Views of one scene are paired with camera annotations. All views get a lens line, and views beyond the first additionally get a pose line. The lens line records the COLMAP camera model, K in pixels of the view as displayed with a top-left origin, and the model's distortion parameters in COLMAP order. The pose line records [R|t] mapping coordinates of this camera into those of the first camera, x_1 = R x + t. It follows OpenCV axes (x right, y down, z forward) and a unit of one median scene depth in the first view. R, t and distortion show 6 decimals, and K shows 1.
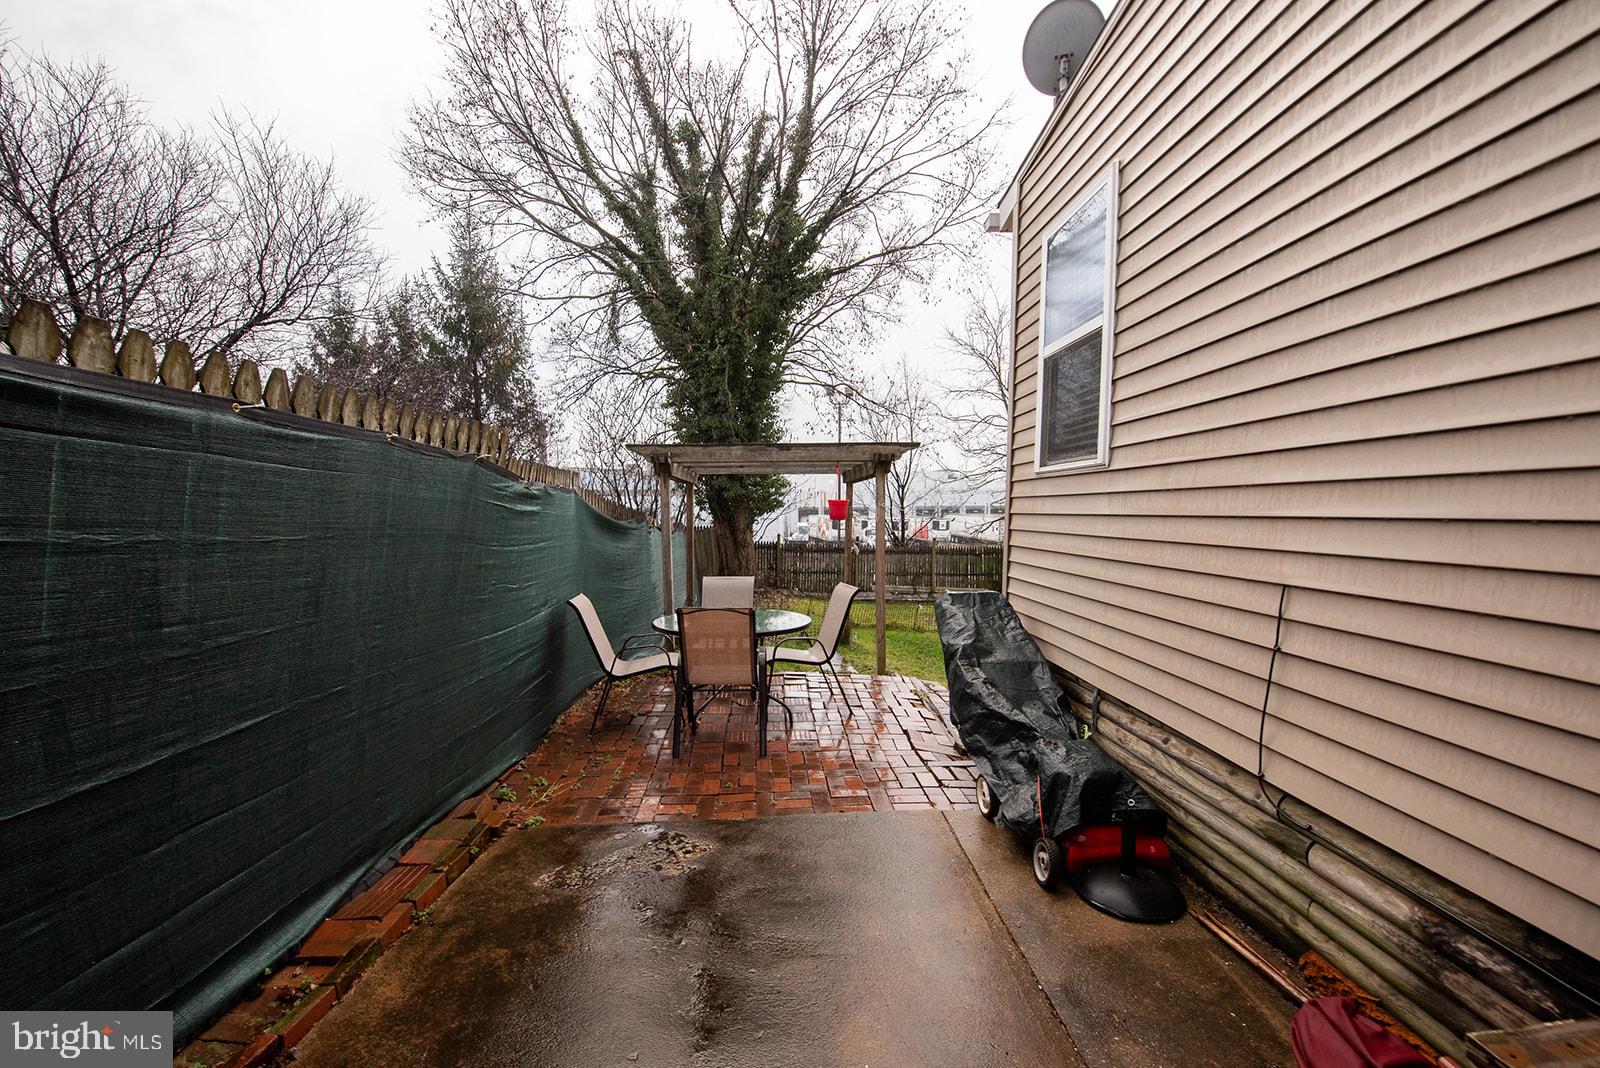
lens RADIAL K [[655.4, 0, 780.7], [0, 655.4, 560.1], [0, 0, 1]] dist [-0.000621, -0.000200]
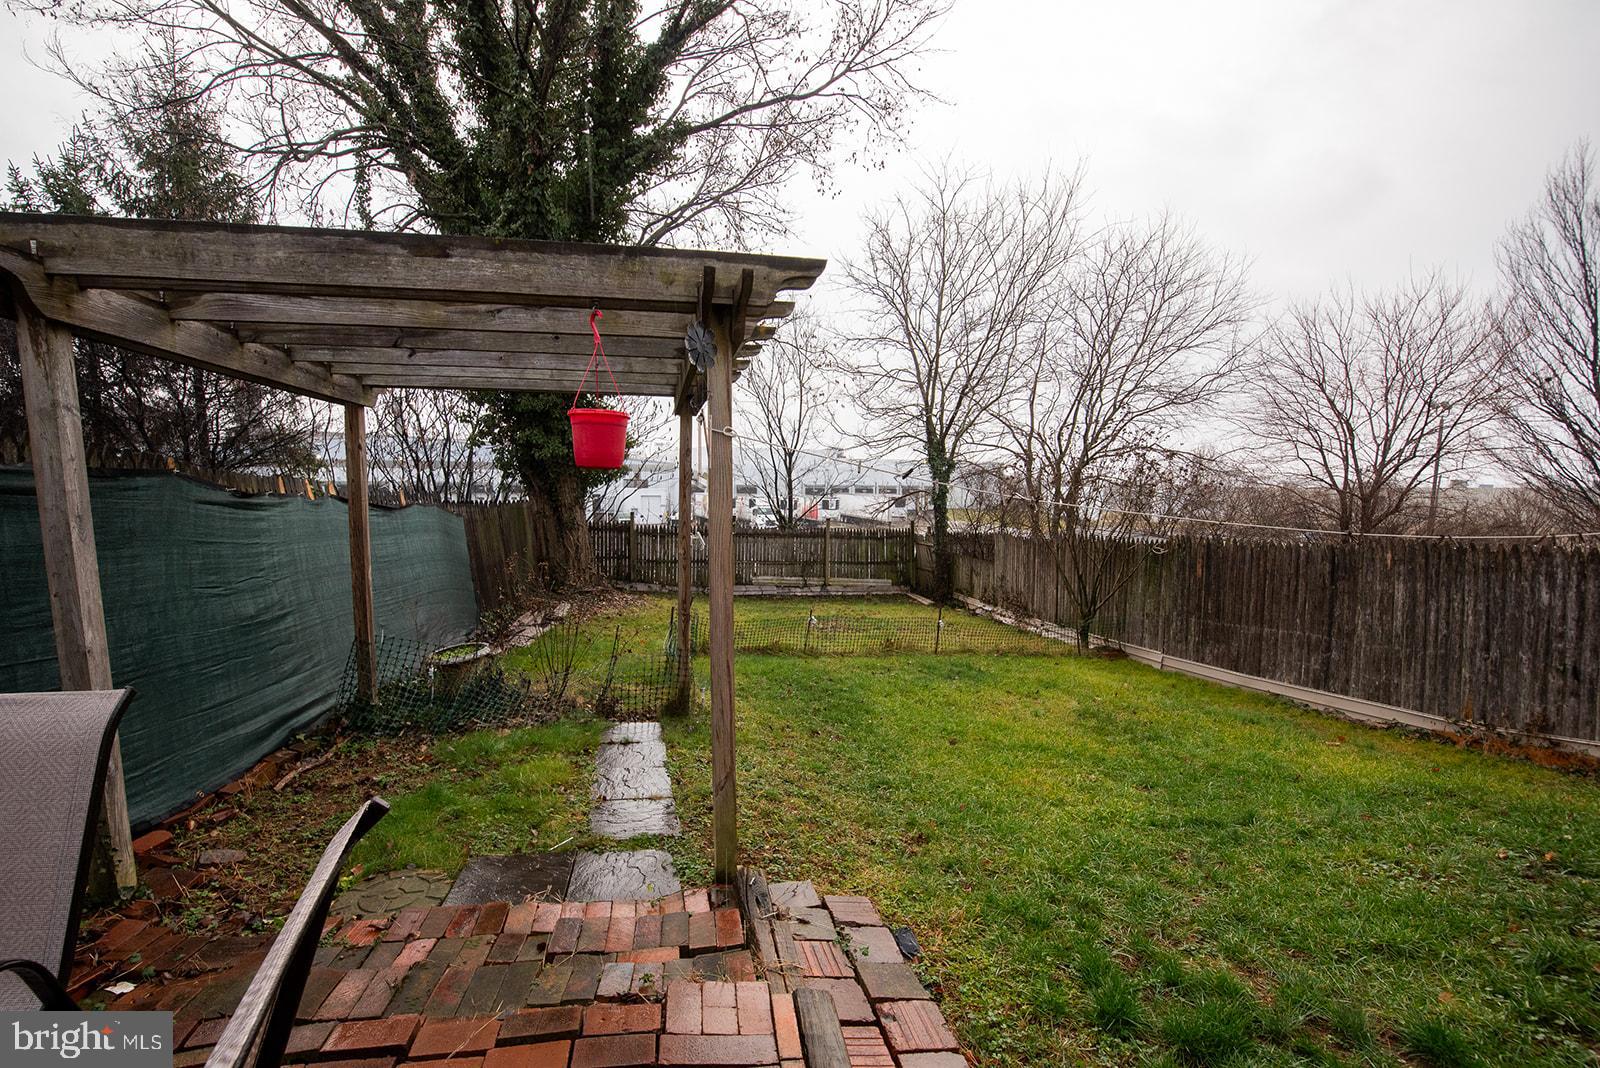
lens RADIAL K [[655.4, 0, 780.7], [0, 655.4, 560.1], [0, 0, 1]] dist [-0.000621, -0.000200]
pose [[0.986129, -0.006029, 0.165874, 0.040351], [0.000842, 0.999509, 0.031326, -0.007251], [-0.165981, -0.030752, 0.985649, 0.203817]]
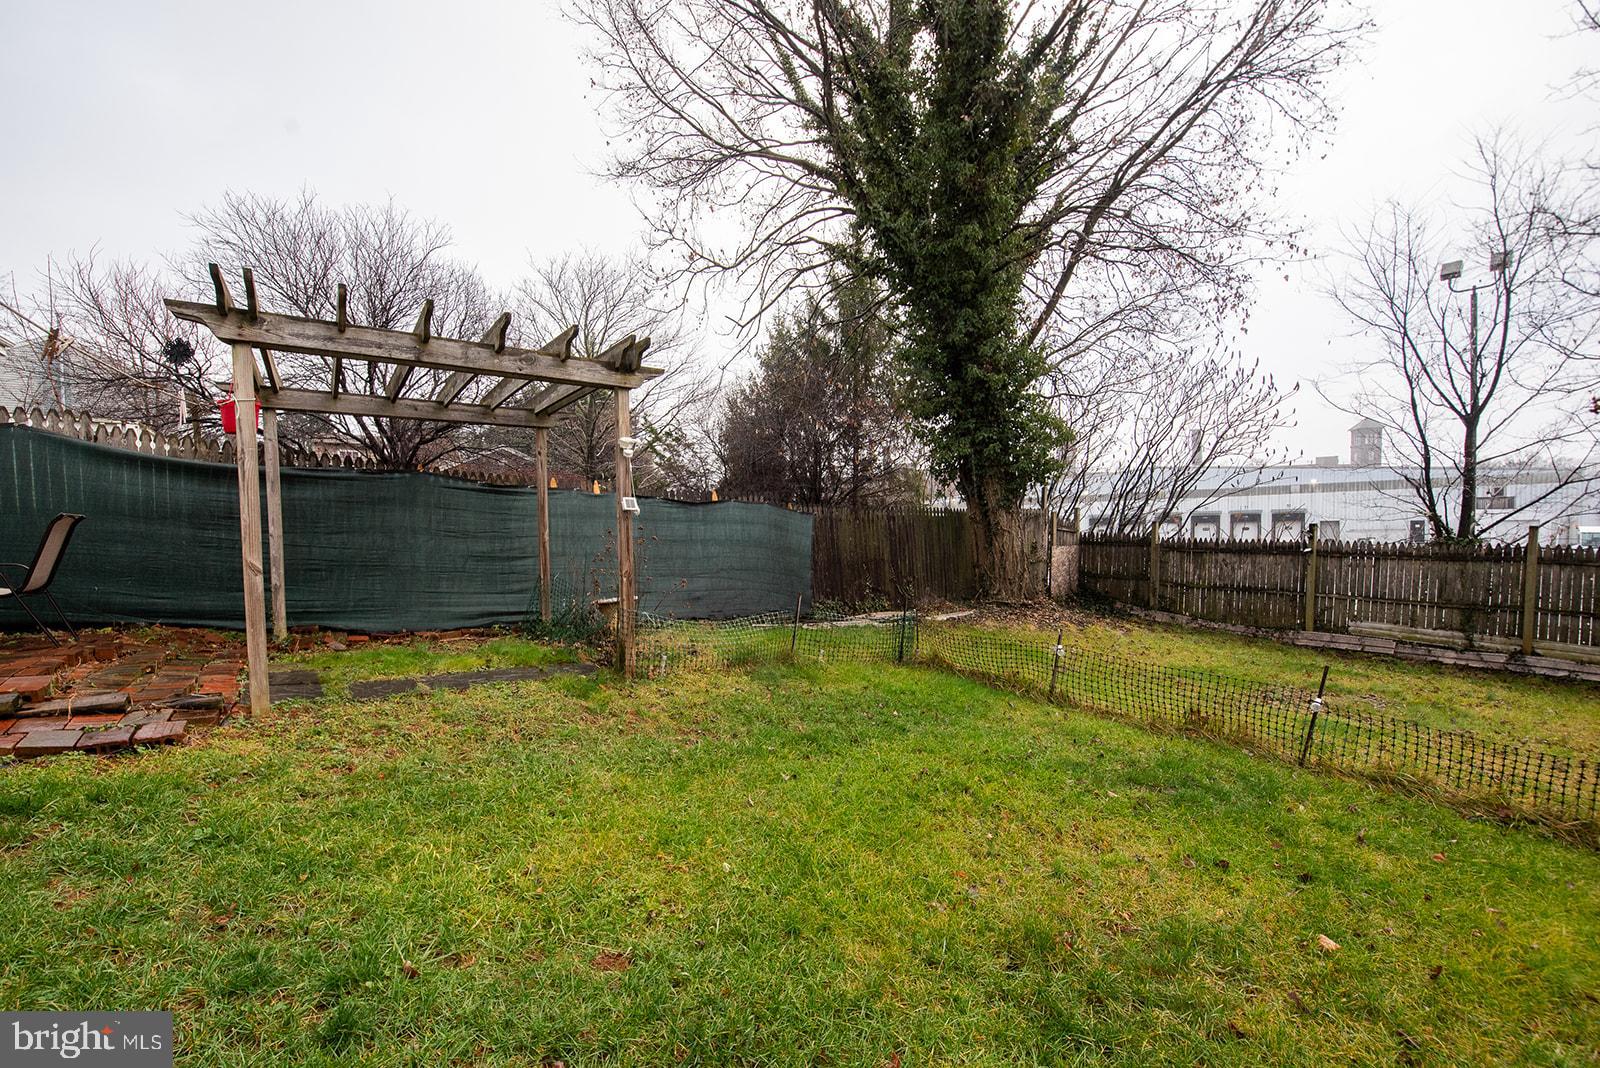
lens RADIAL K [[655.4, 0, 780.7], [0, 655.4, 560.1], [0, 0, 1]] dist [-0.000621, -0.000200]
pose [[0.613952, 0.038918, -0.788384, 0.268567], [-0.048747, 0.998747, 0.011341, 0.006400], [0.787837, 0.031468, 0.615079, 0.334342]]
